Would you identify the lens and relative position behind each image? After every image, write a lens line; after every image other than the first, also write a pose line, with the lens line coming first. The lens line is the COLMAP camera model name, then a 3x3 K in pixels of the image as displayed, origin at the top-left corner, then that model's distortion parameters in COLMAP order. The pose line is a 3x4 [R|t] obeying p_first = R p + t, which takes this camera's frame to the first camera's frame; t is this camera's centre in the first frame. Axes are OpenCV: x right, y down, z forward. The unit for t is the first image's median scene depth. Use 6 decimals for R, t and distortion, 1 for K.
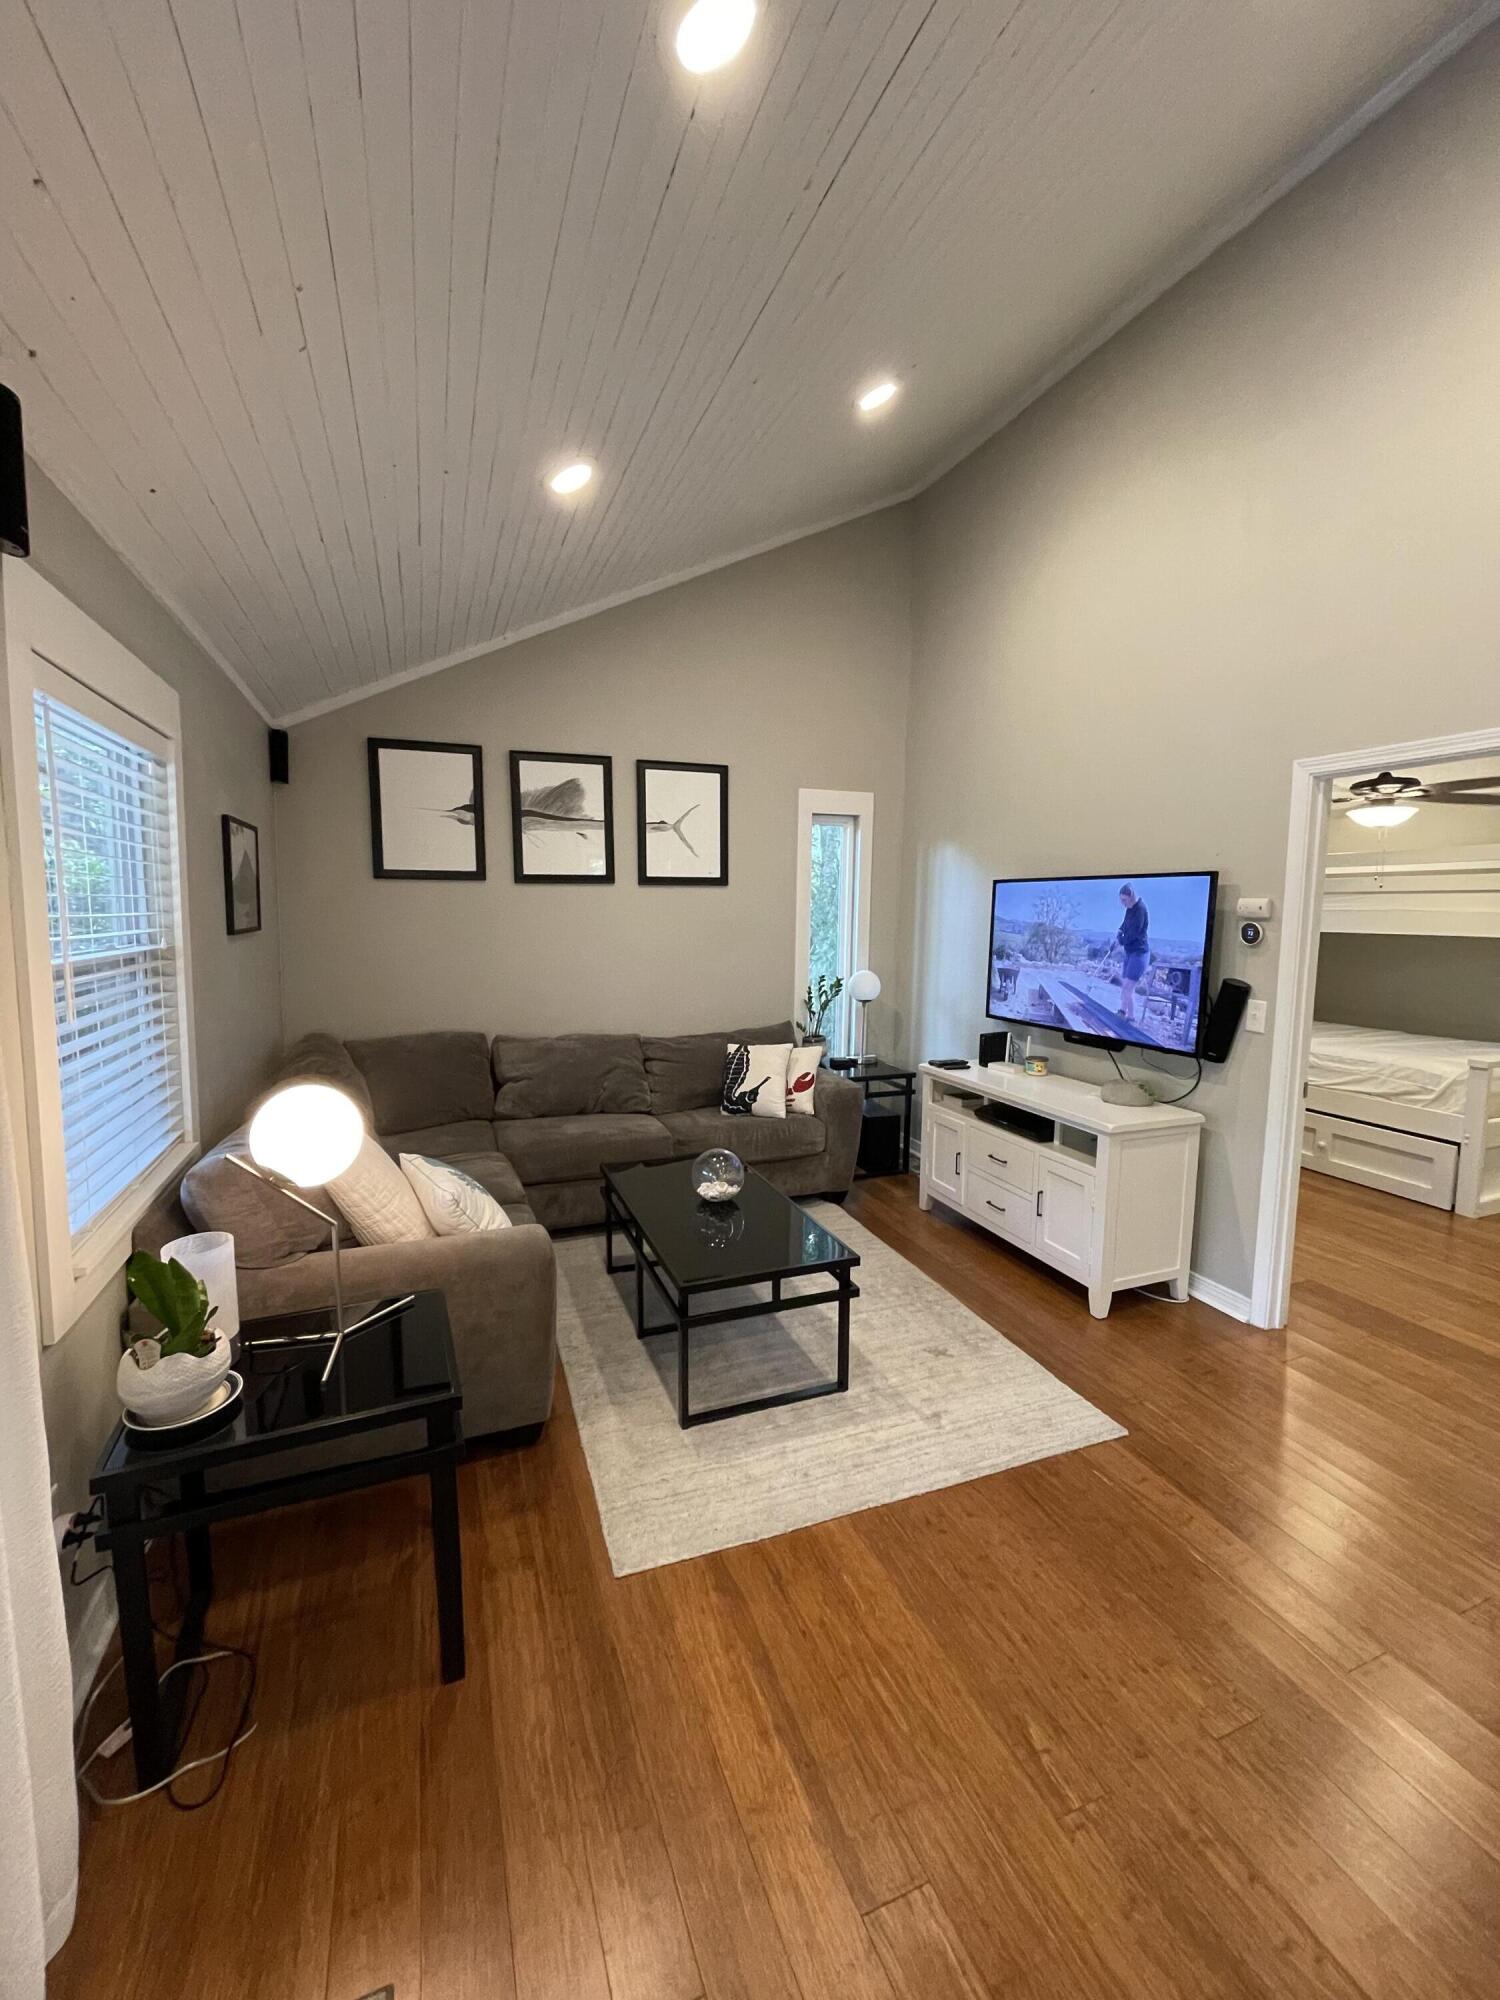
lens RADIAL K [[802.9, 0, 748.0], [0, 802.9, 995.2], [0, 0, 1]] dist [0.001918, -0.000572]
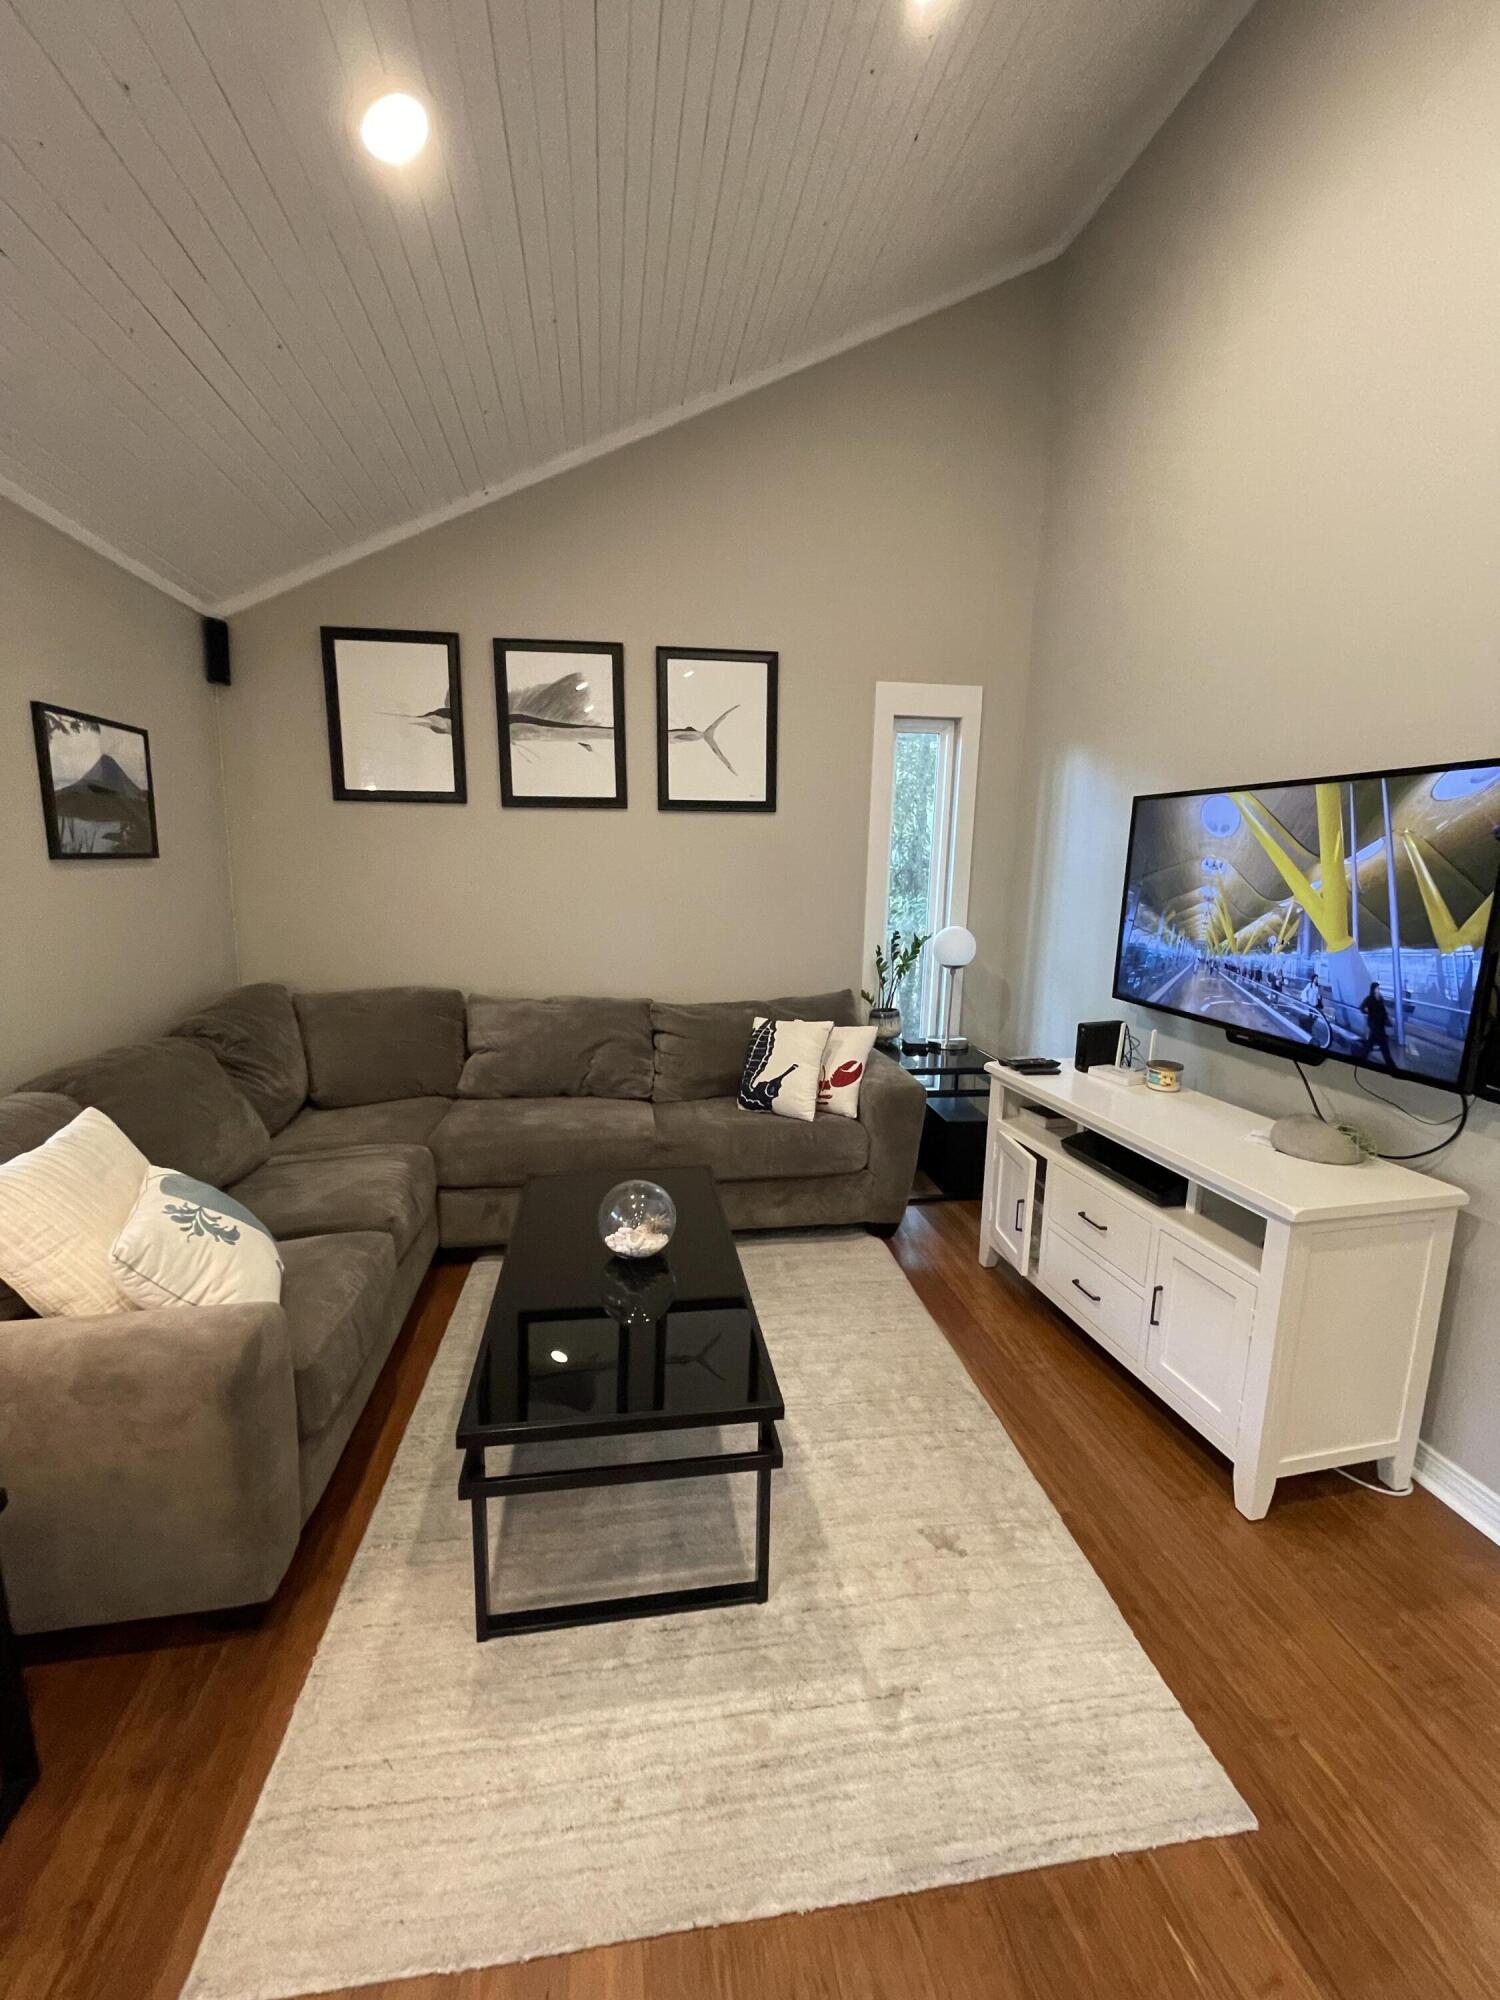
lens RADIAL K [[799.2, 0, 747.9], [0, 799.2, 998.4], [0, 0, 1]] dist [-0.000667, 0.000185]
pose [[0.976853, 0.044009, -0.209334, 0.137871], [-0.030798, 0.997347, 0.065957, -0.008063], [0.211682, -0.057983, 0.975617, 0.267365]]
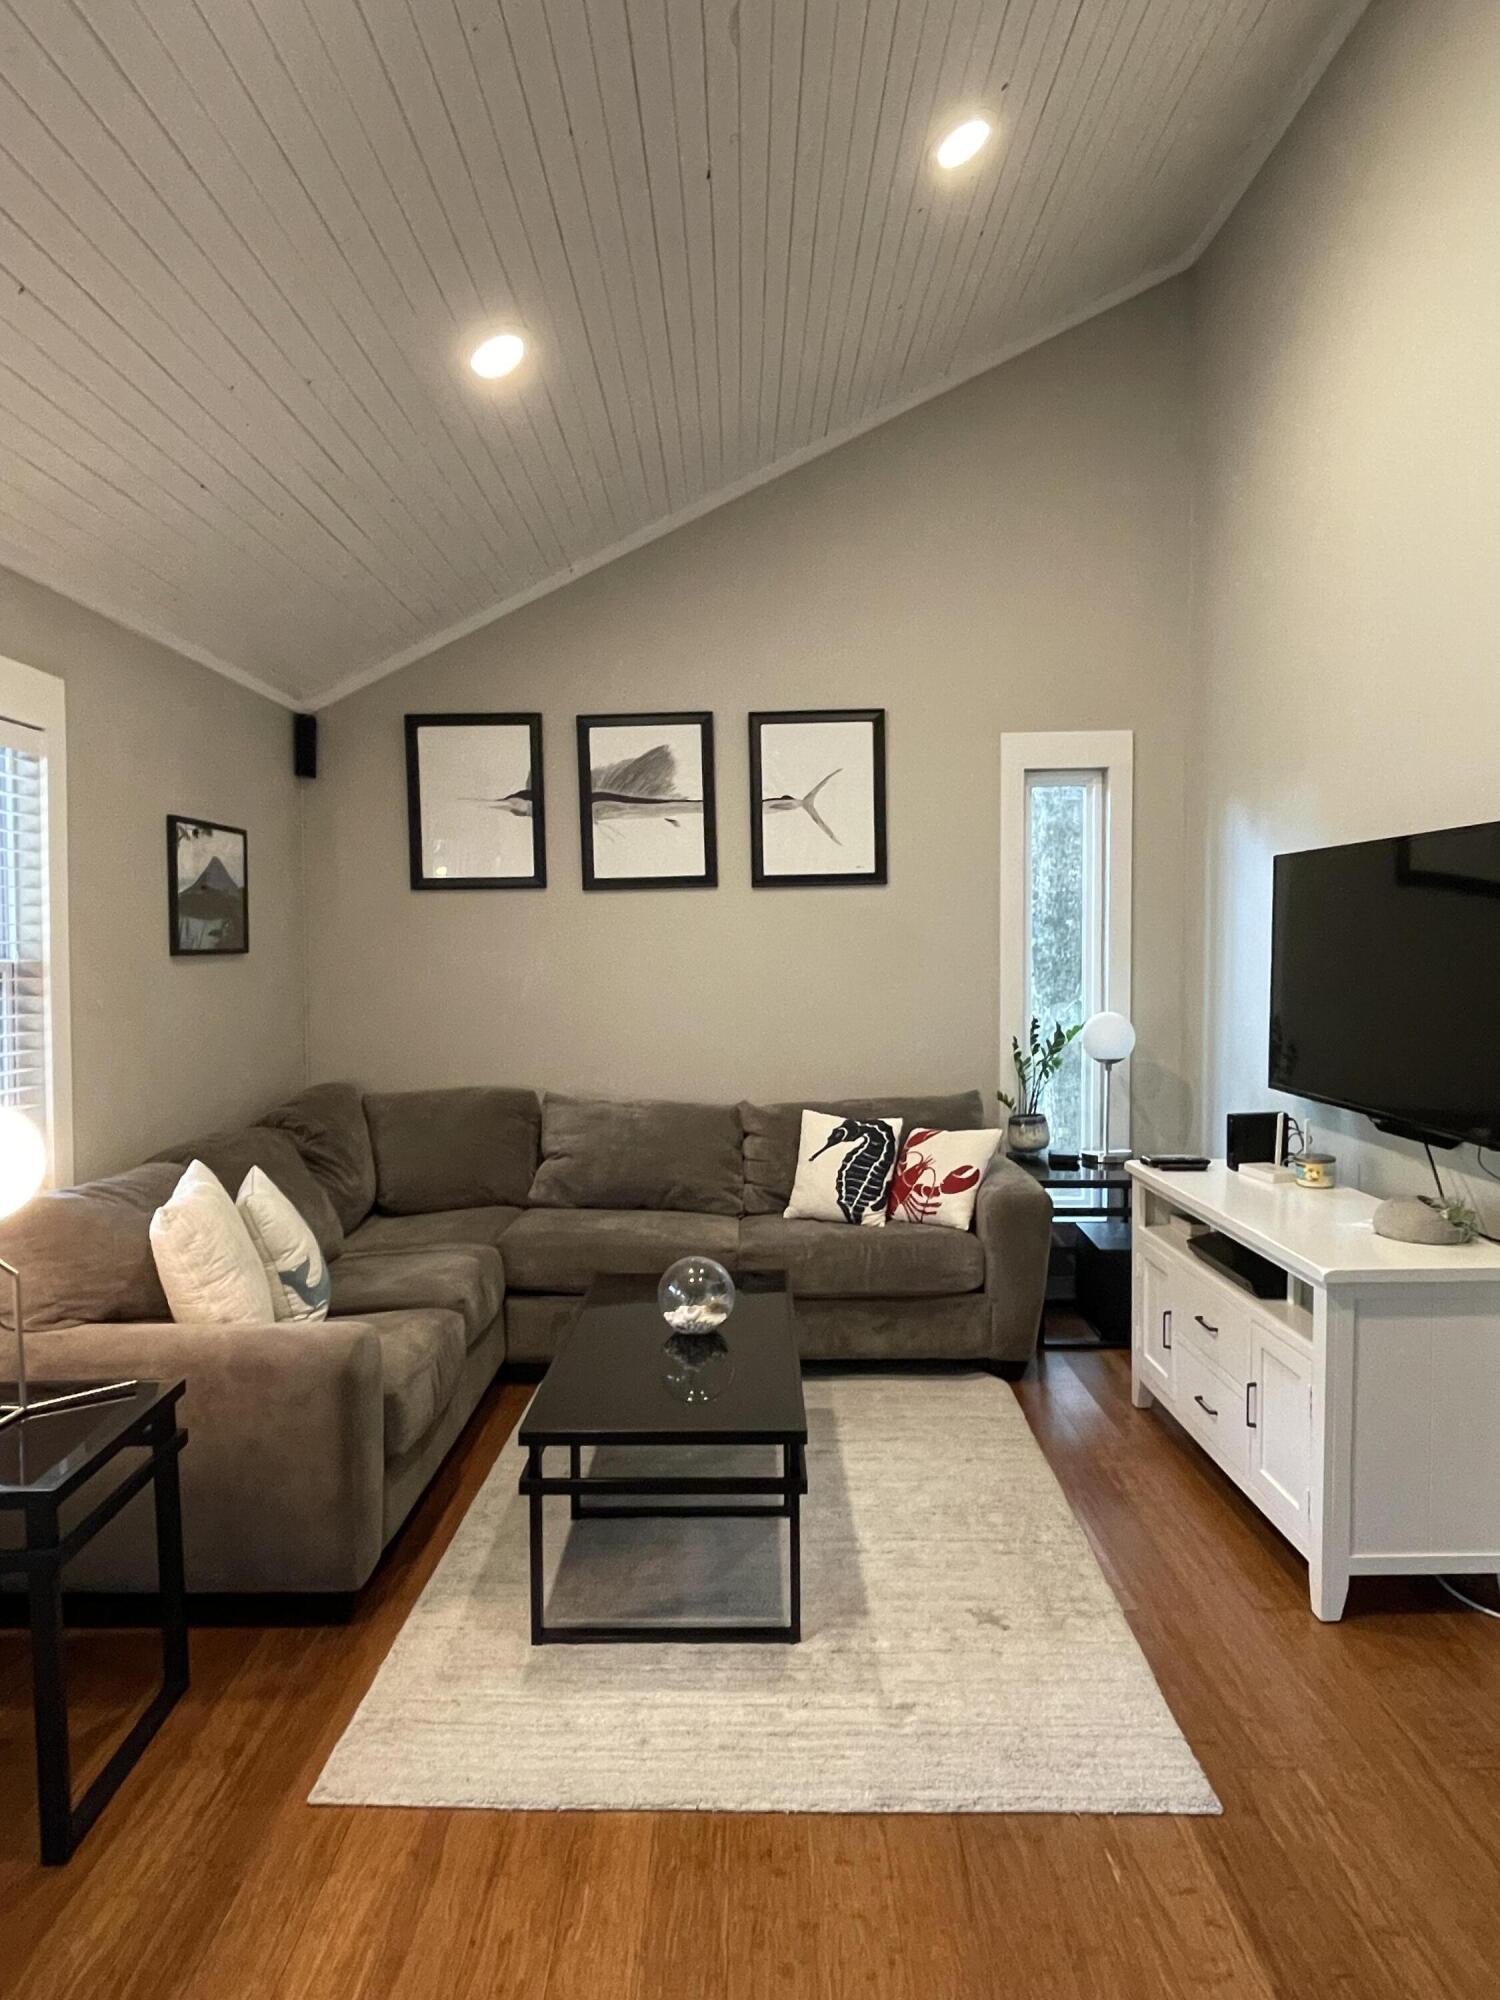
lens RADIAL K [[1191.8, 0, 750.0], [0, 1191.8, 1000.0], [0, 0, 1]] dist [0.029152, -0.028067]
pose [[0.927527, -0.001141, -0.373755, 0.282219], [-0.021102, 0.998240, -0.055415, 0.020724], [0.373161, 0.059286, 0.925871, 0.042028]]
